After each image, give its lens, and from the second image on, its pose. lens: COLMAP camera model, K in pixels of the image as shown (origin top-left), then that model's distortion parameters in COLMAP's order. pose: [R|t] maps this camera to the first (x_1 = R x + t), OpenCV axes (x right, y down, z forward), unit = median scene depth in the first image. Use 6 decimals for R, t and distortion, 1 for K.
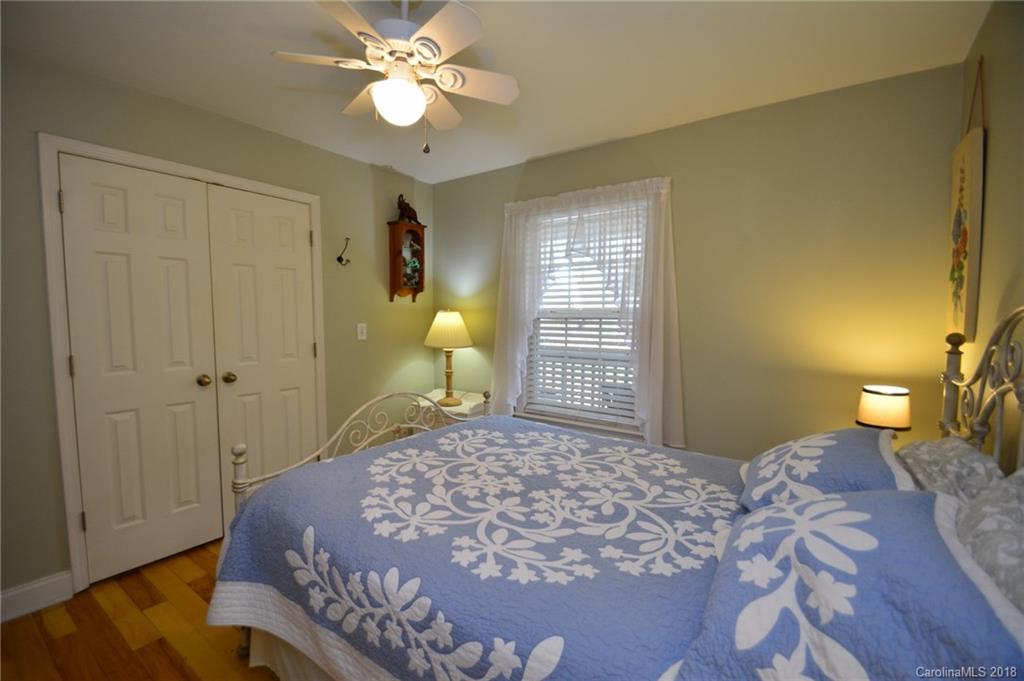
lens RADIAL K [[447.6, 0, 499.7], [0, 447.6, 349.4], [0, 0, 1]] dist [0.015171, -0.017724]
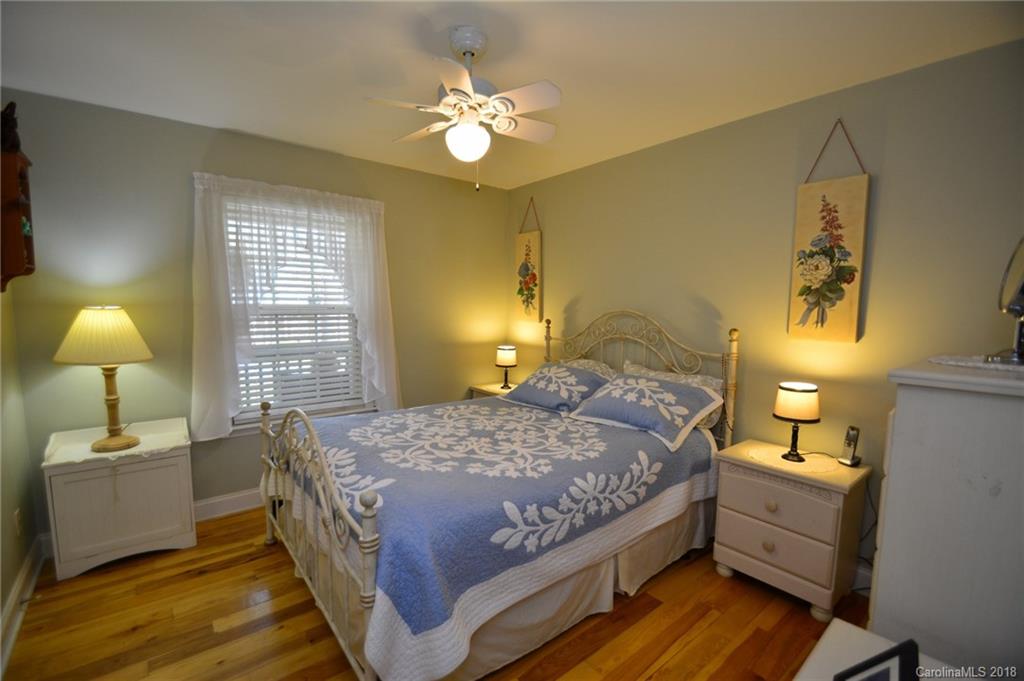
lens RADIAL K [[445.4, 0, 495.3], [0, 445.4, 368.1], [0, 0, 1]] dist [-0.029587, -0.017049]
pose [[0.267111, -0.135768, 0.954054, -1.133510], [0.065804, 0.990285, 0.122500, -0.073514], [-0.961417, 0.030060, 0.273450, 0.530478]]
